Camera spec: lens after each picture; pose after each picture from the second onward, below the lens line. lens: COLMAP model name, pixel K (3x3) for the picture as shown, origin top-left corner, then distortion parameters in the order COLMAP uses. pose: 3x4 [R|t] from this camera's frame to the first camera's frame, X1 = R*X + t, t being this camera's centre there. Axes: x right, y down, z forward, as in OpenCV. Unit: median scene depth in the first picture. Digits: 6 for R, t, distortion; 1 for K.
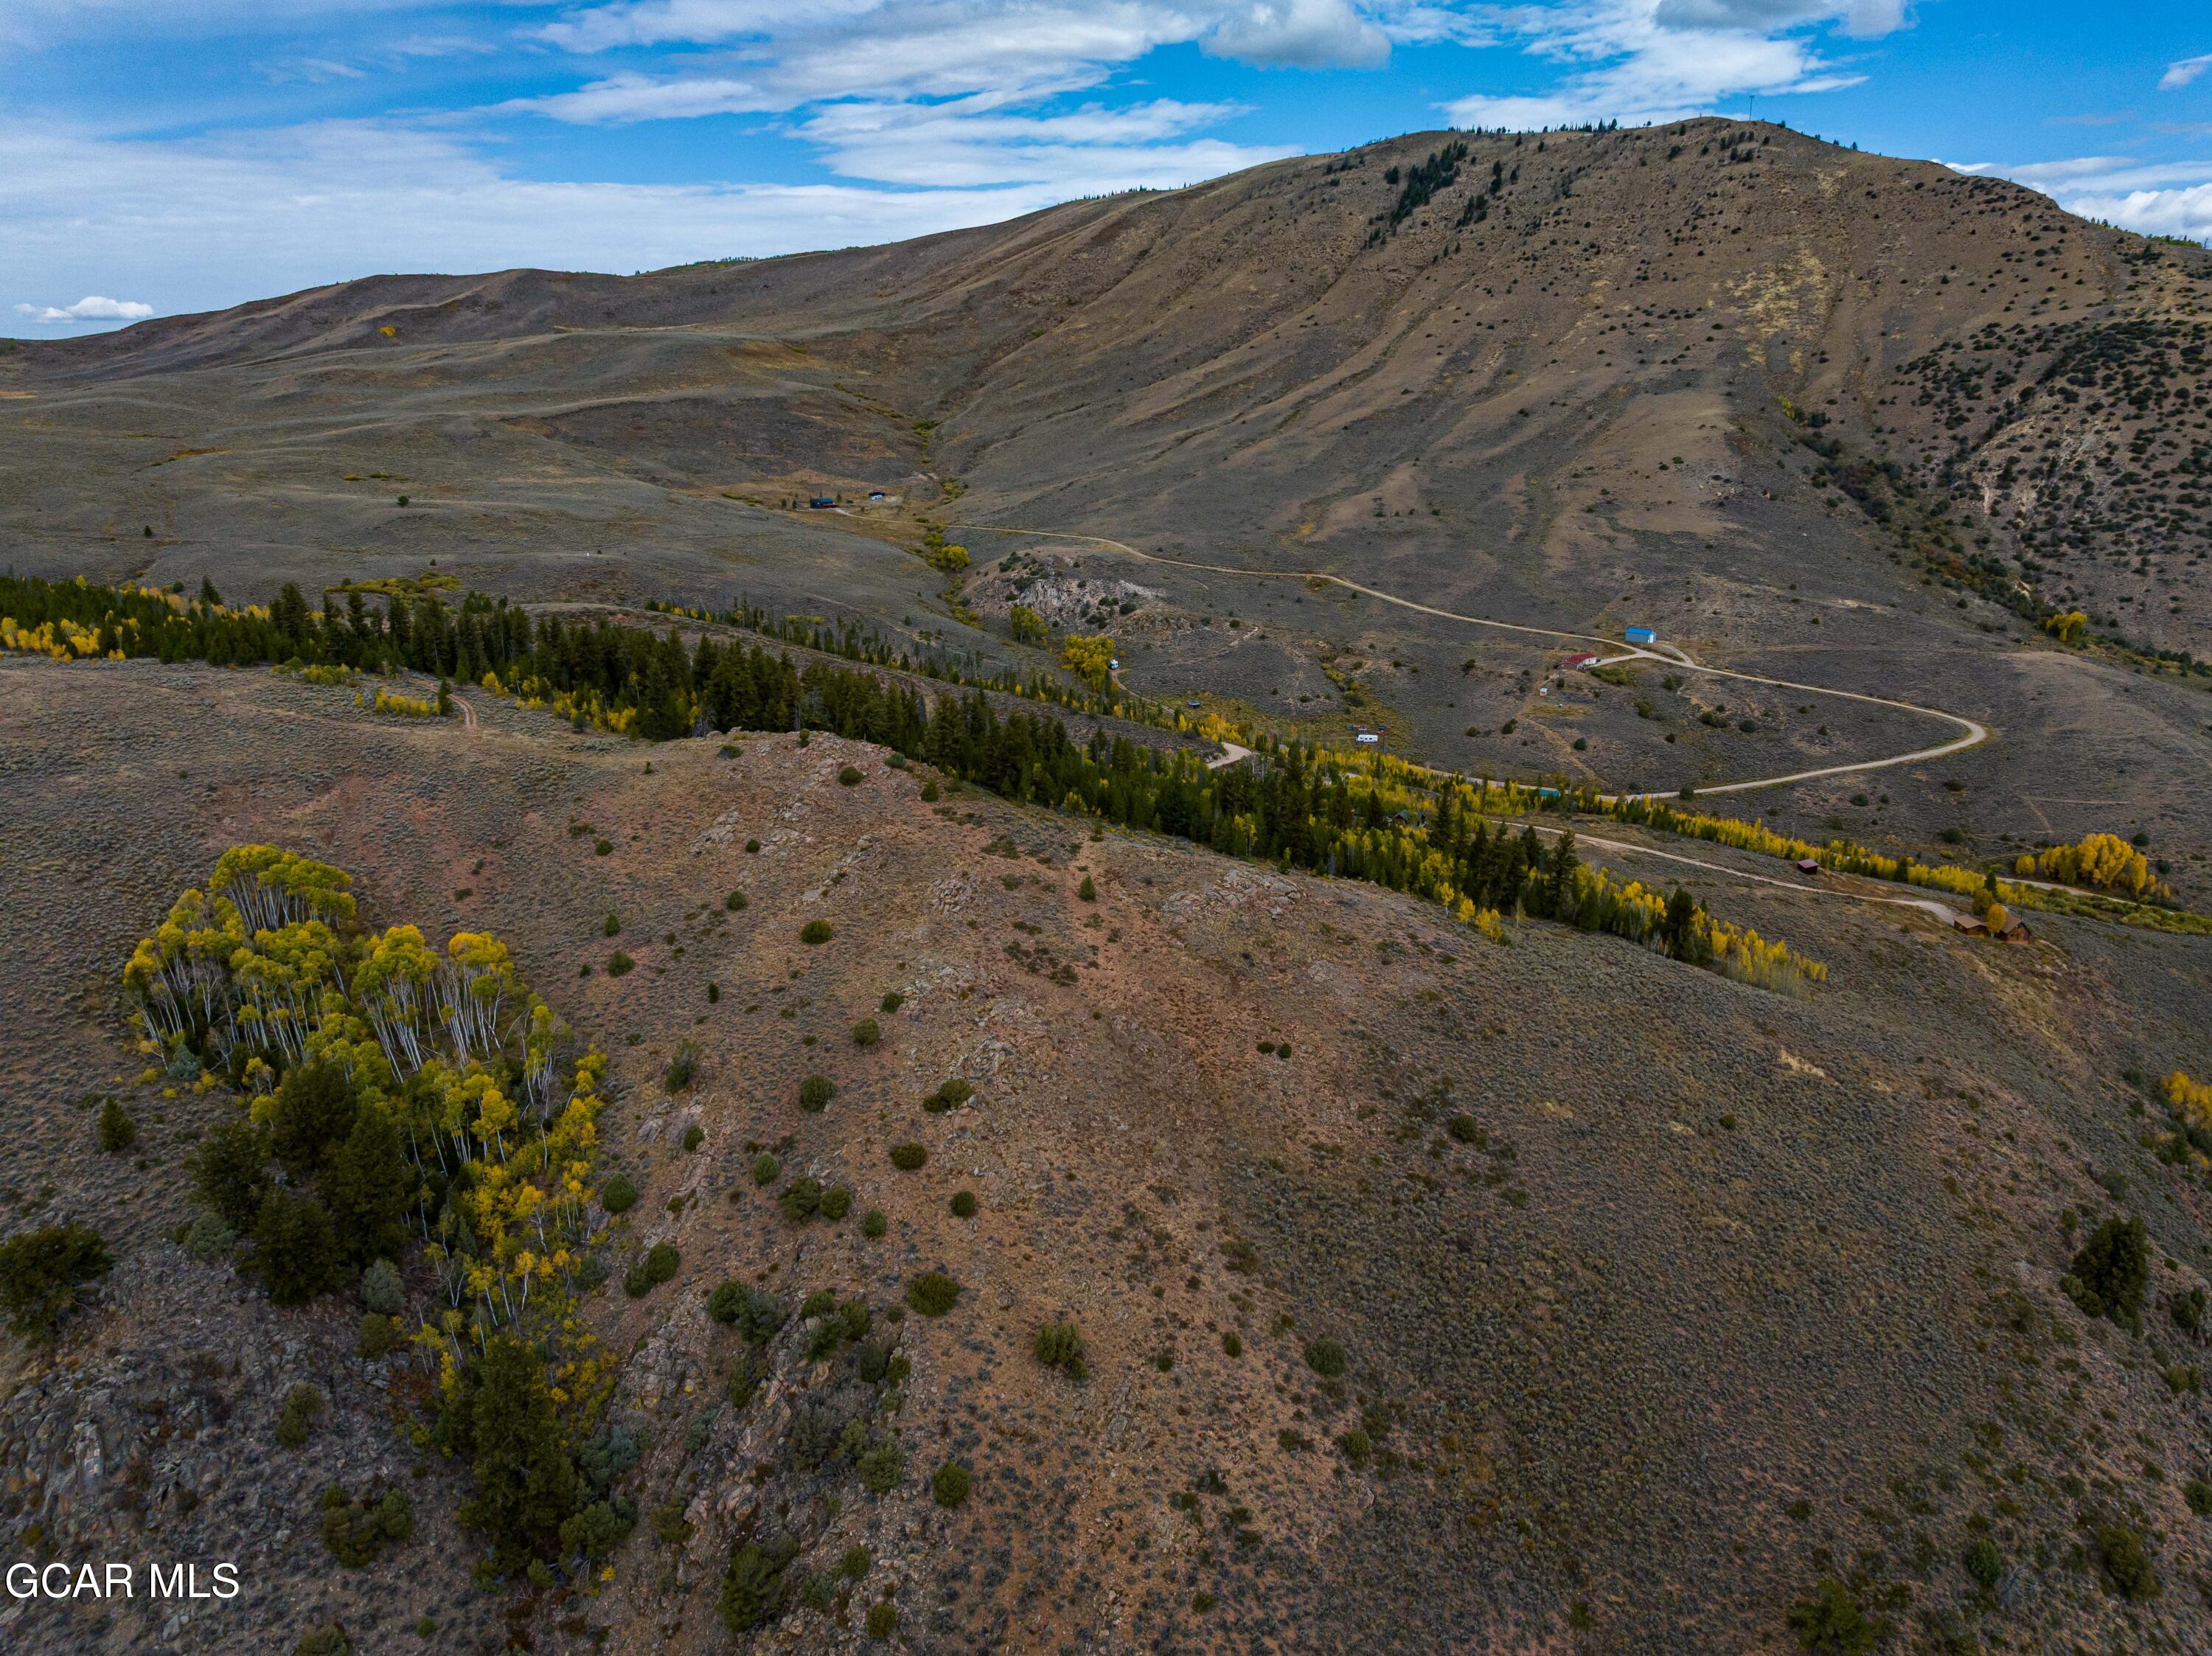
lens RADIAL K [[1556.1, 0, 1117.6], [0, 1556.1, 808.0], [0, 0, 1]] dist [-0.040820, 0.006400]
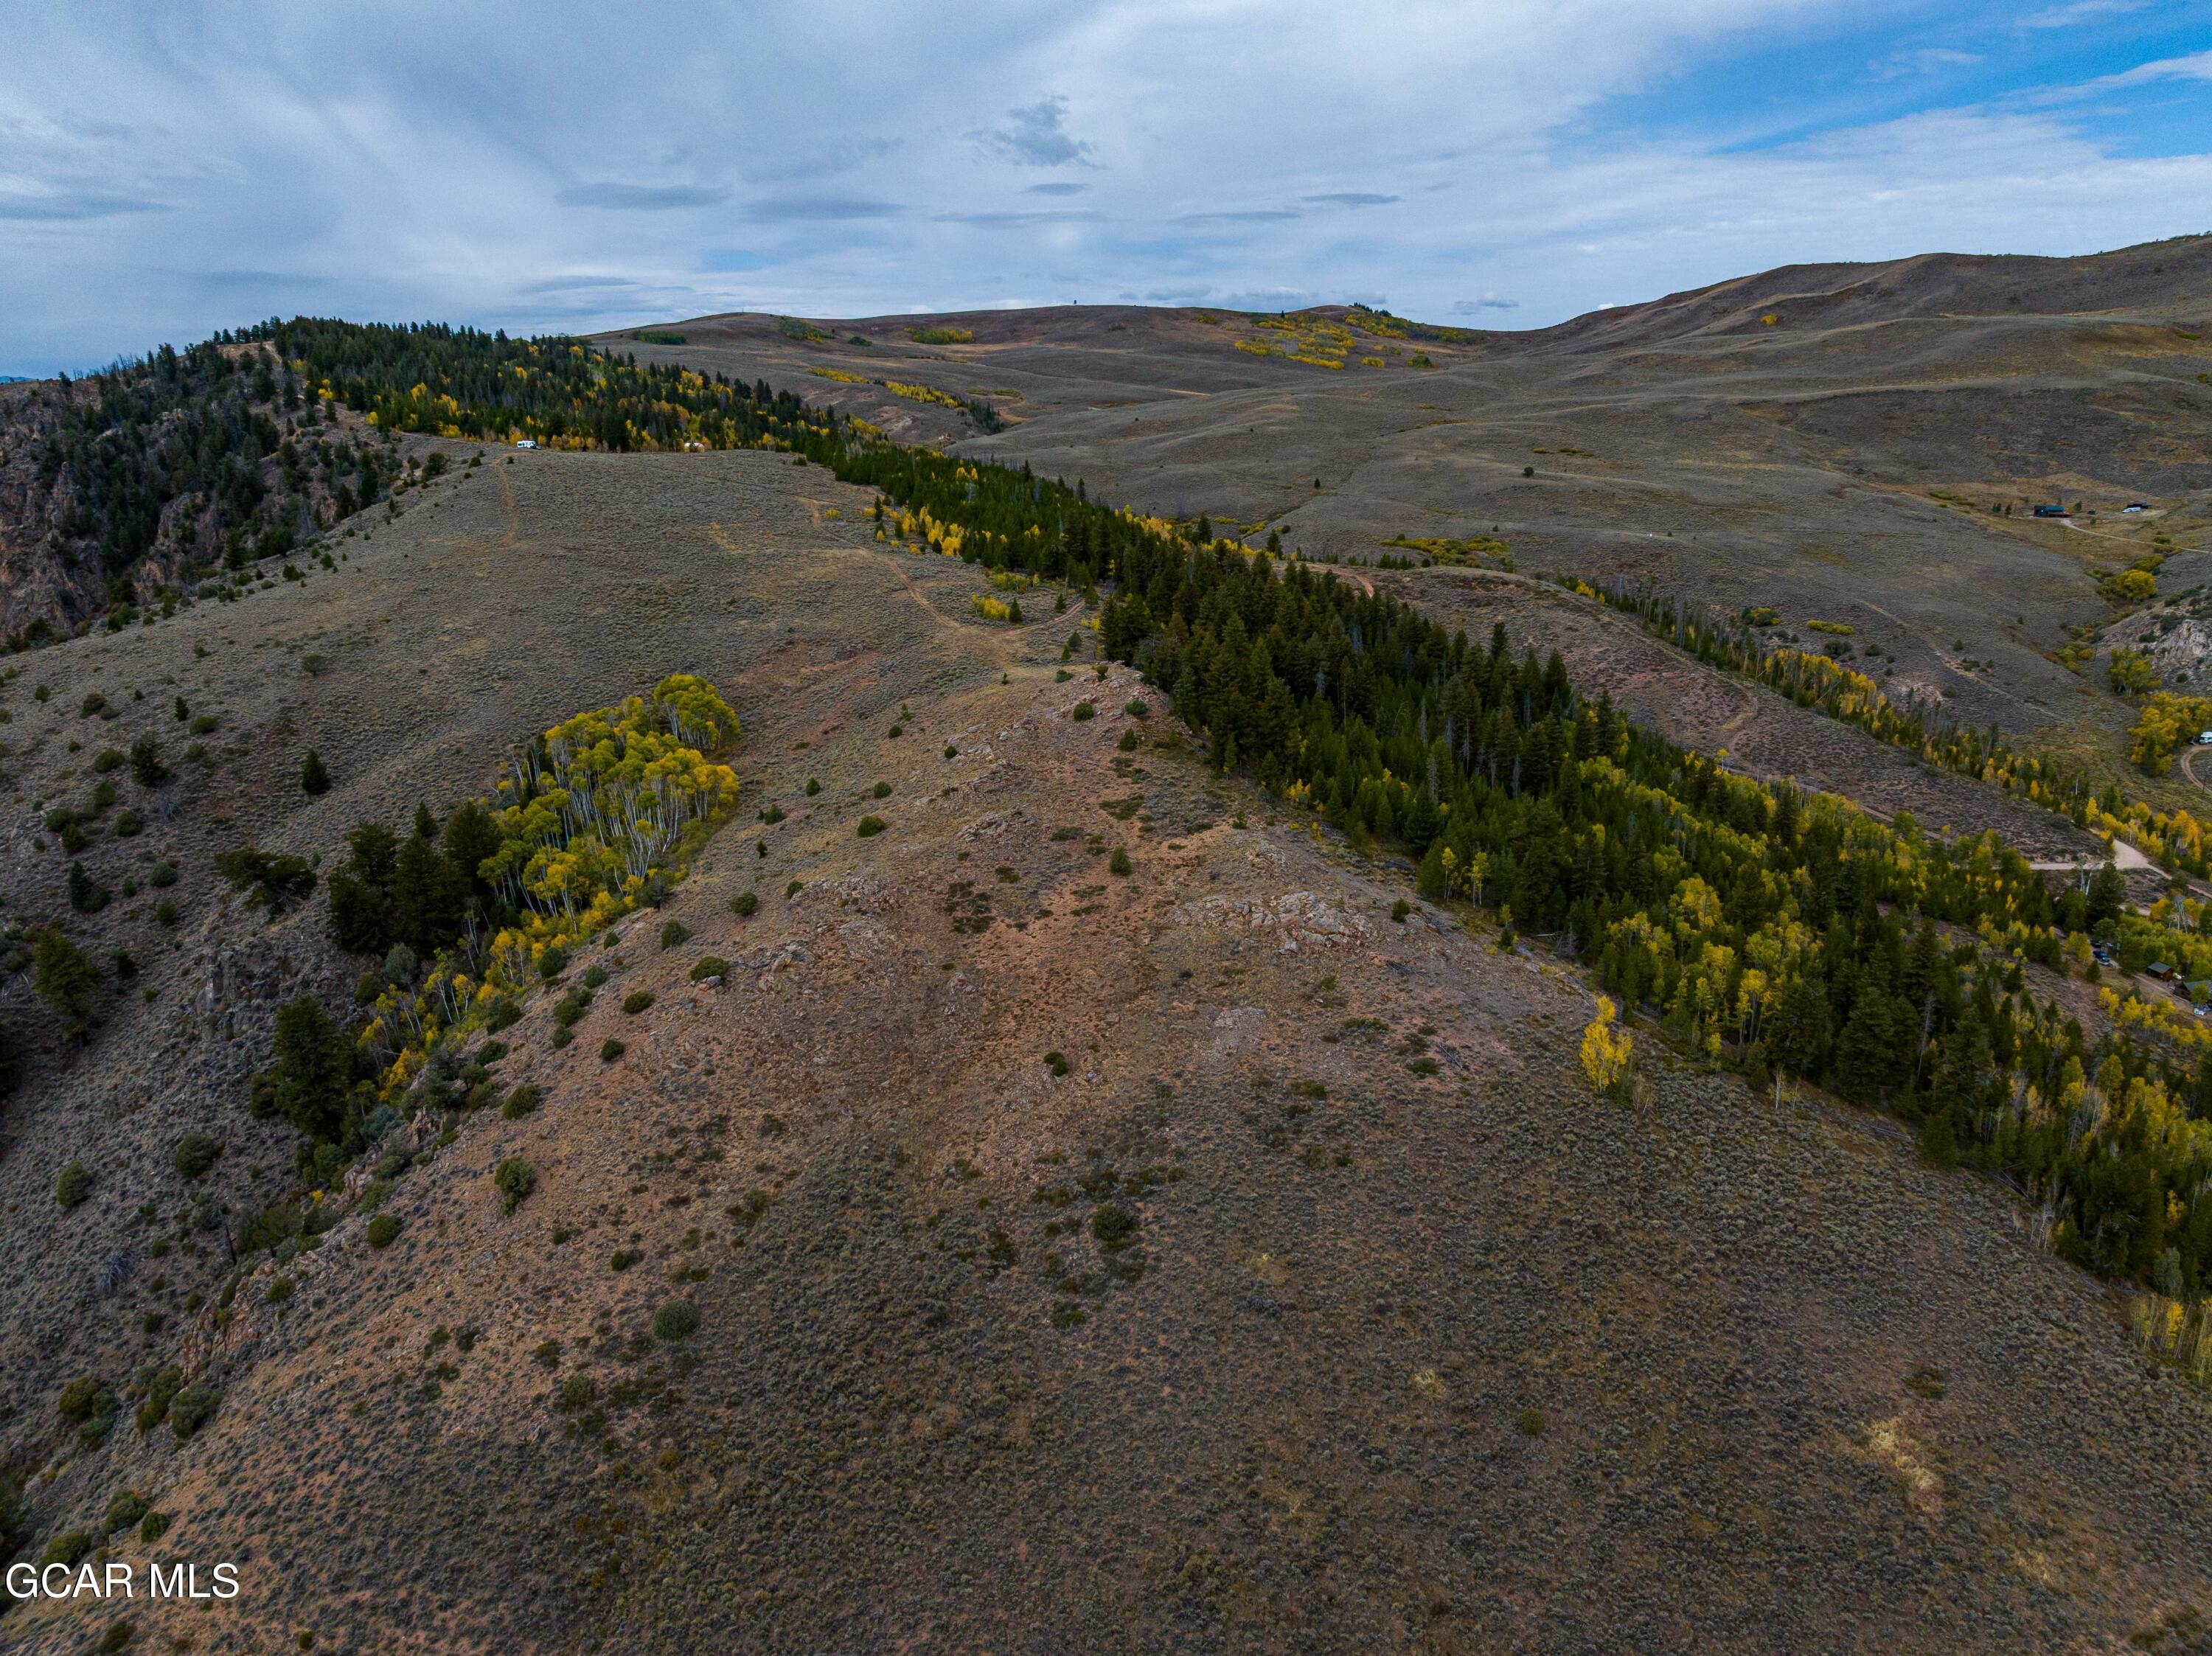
lens RADIAL K [[1556.1, 0, 1118.7], [0, 1556.1, 813.8], [0, 0, 1]] dist [-0.040820, 0.006400]
pose [[0.625867, 0.211389, -0.750736, 0.588042], [-0.207163, 0.973050, 0.101281, -0.060325], [0.751913, 0.092136, 0.652792, 0.346448]]
